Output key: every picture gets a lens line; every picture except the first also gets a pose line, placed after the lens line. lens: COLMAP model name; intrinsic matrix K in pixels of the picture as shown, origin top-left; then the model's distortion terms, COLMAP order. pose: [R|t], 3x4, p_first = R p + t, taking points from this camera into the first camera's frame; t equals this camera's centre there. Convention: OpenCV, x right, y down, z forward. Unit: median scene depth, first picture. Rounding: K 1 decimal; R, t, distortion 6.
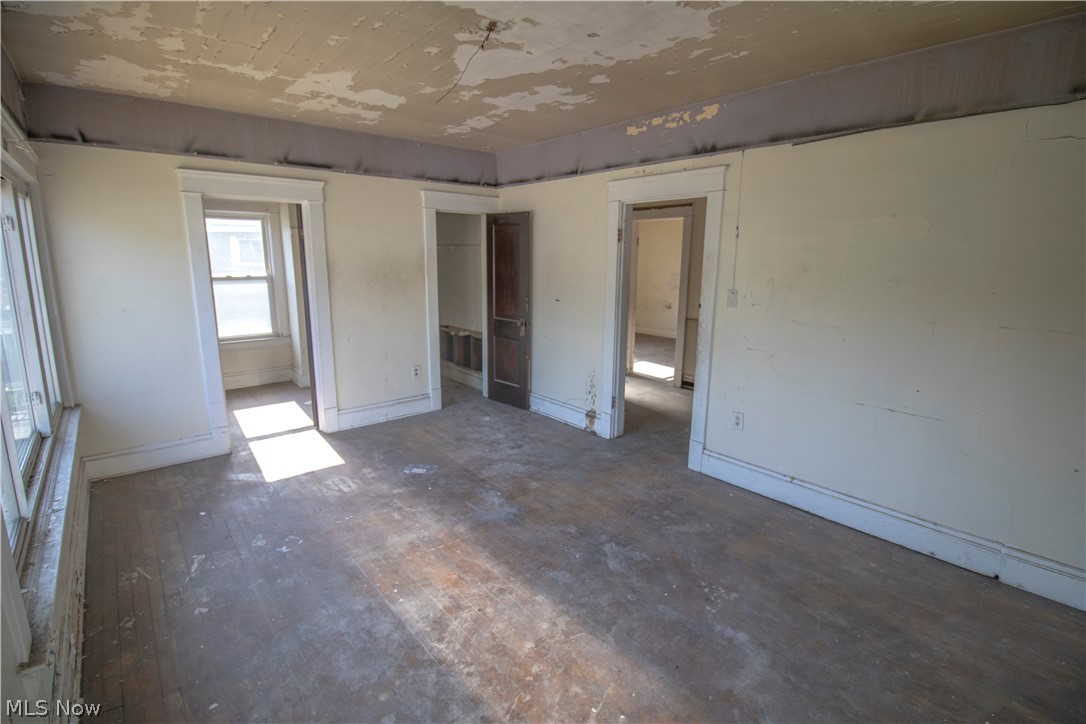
lens RADIAL K [[508.1, 0, 545.3], [0, 508.1, 355.4], [0, 0, 1]] dist [0.003154, -0.013101]
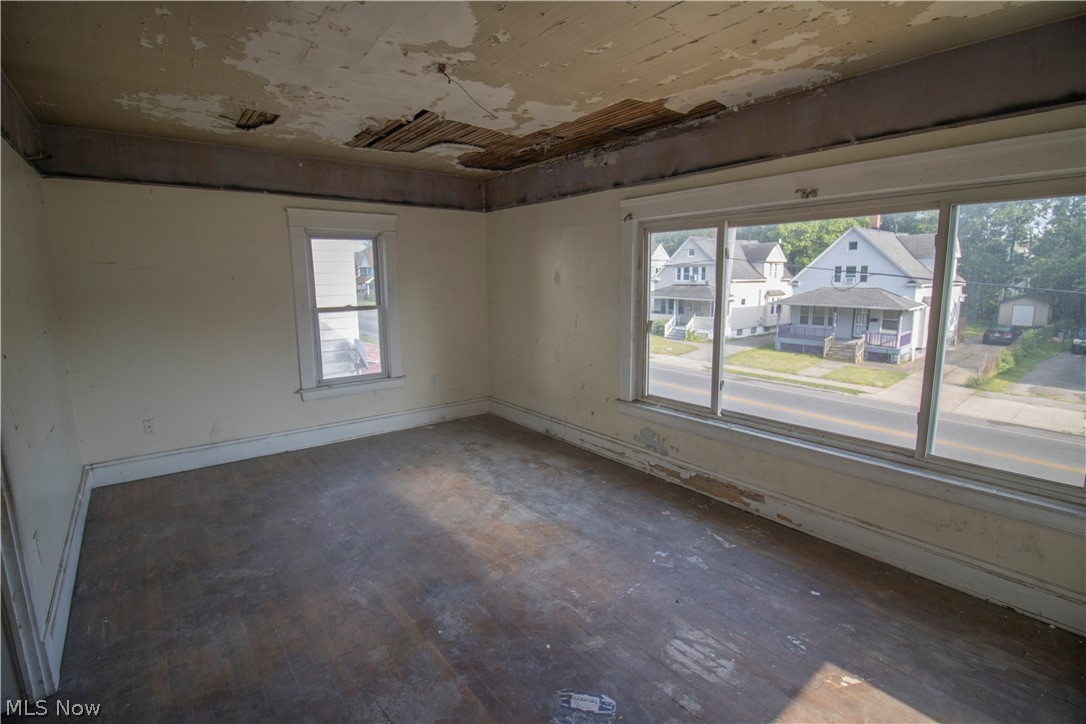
lens RADIAL K [[508.1, 0, 545.3], [0, 508.1, 355.4], [0, 0, 1]] dist [0.003154, -0.013101]
pose [[-0.999524, -0.006620, 0.030144, -0.320146], [0.004182, 0.938659, 0.344822, -0.384814], [-0.030577, 0.344784, -0.938184, 1.949606]]
